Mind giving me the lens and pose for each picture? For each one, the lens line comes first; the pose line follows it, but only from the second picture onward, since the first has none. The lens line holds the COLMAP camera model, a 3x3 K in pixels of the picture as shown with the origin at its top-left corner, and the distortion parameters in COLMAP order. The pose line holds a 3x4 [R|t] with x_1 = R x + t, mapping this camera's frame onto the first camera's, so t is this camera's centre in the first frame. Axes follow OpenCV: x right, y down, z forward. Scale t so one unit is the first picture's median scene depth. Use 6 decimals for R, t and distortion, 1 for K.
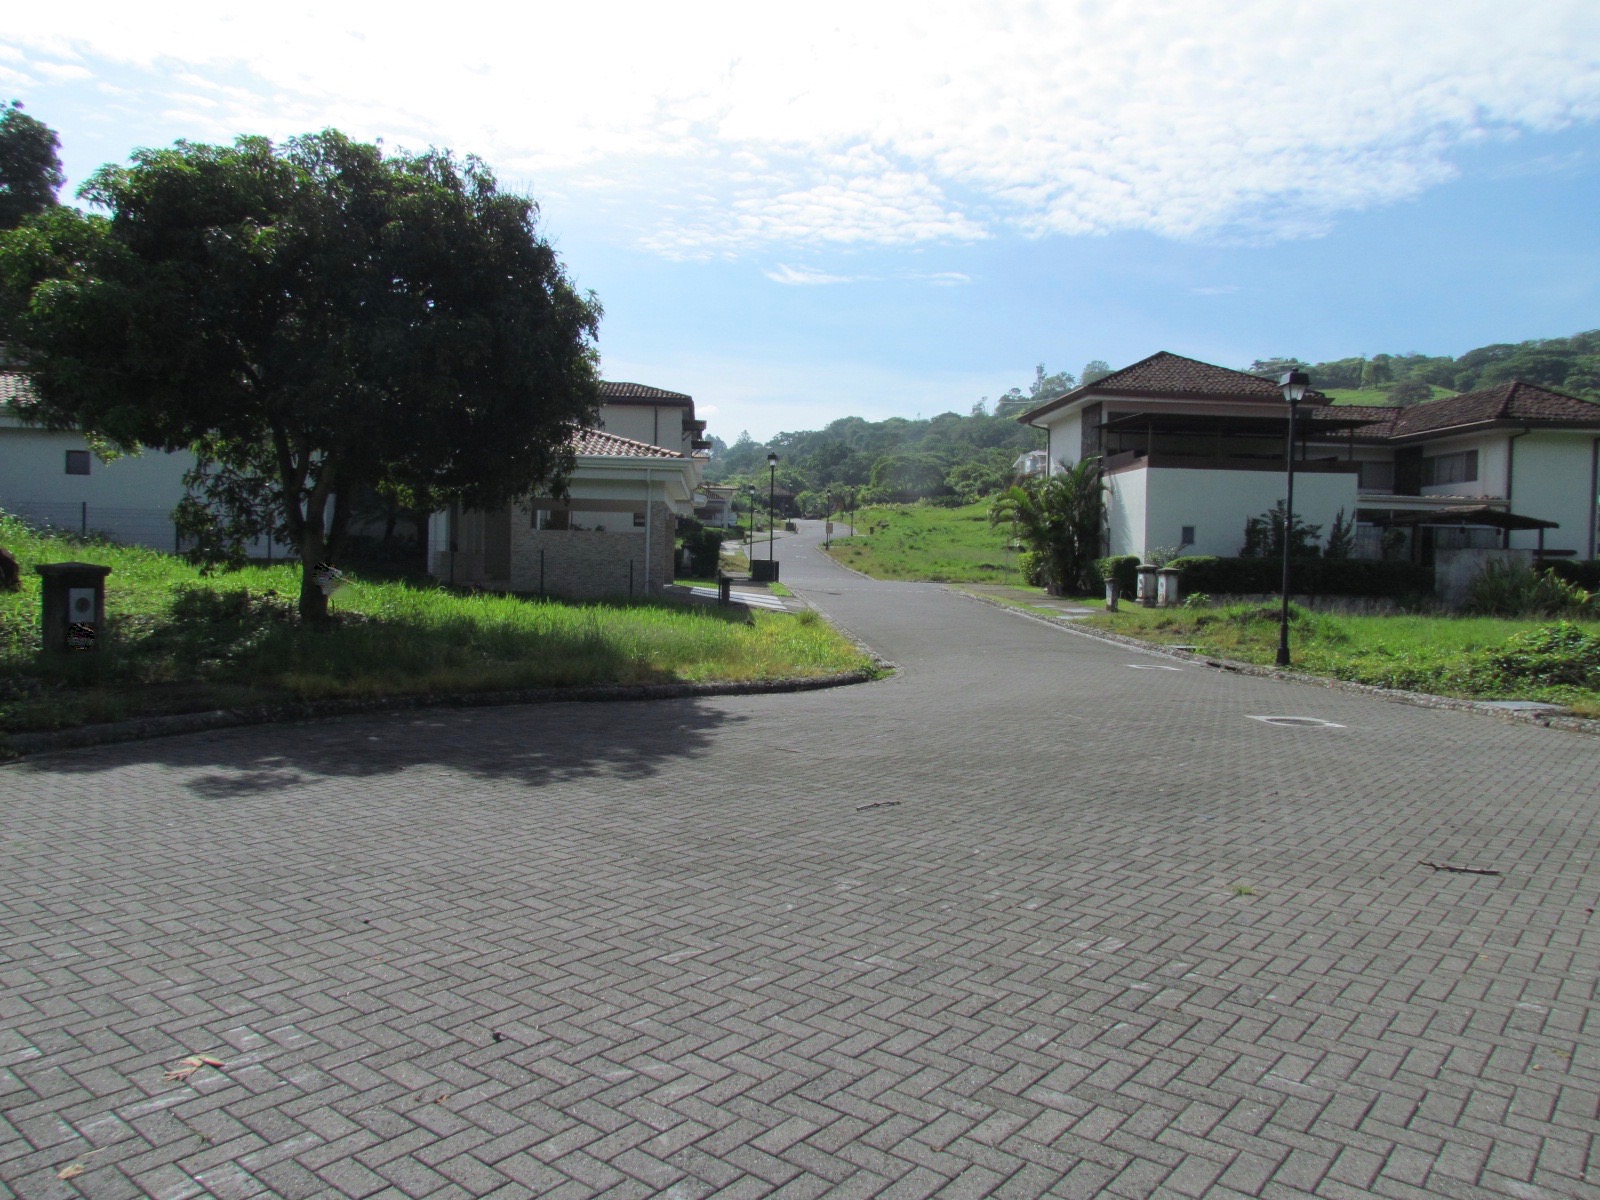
lens RADIAL K [[1135.5, 0, 800.0], [0, 1135.5, 600.0], [0, 0, 1]] dist [-0.000796, -0.002626]
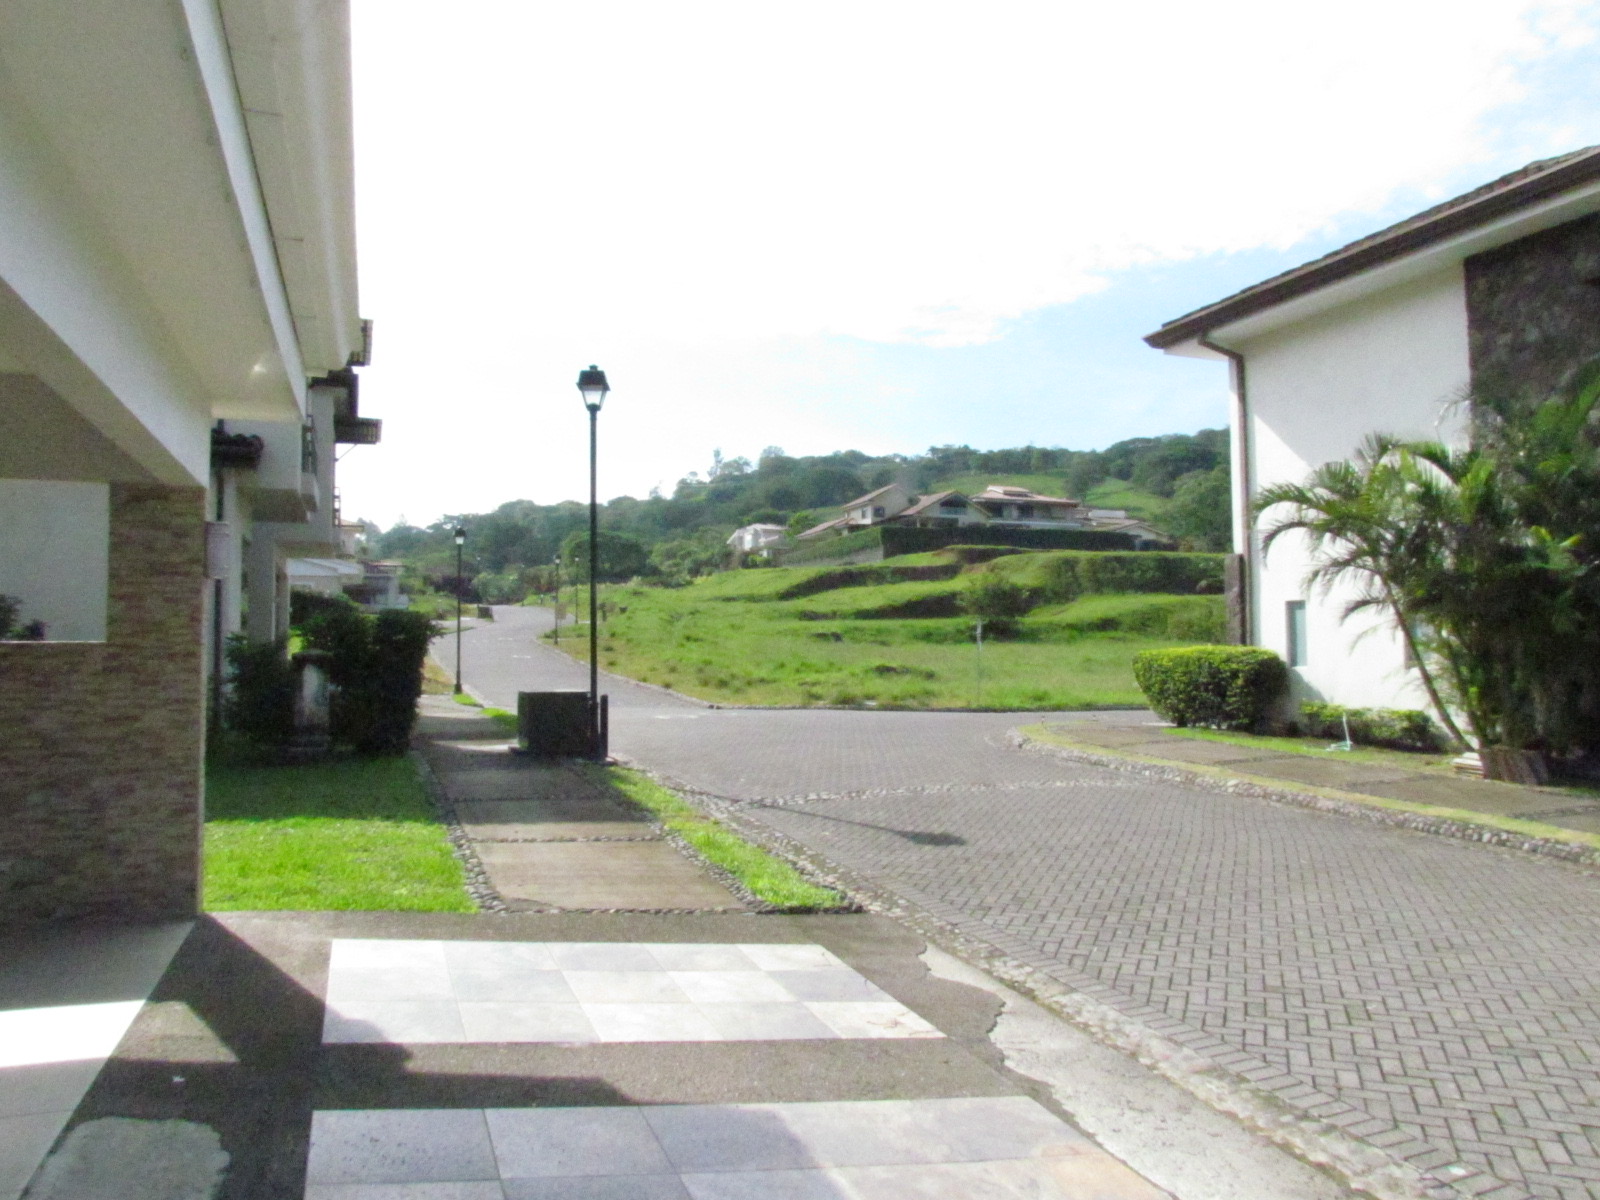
lens RADIAL K [[1135.5, 0, 800.0], [0, 1135.5, 600.0], [0, 0, 1]] dist [-0.000796, -0.002626]
pose [[0.958443, -0.012282, 0.285019, -0.017477], [0.033990, 0.996873, -0.071342, -0.010615], [-0.283251, 0.078065, 0.955863, 0.192001]]
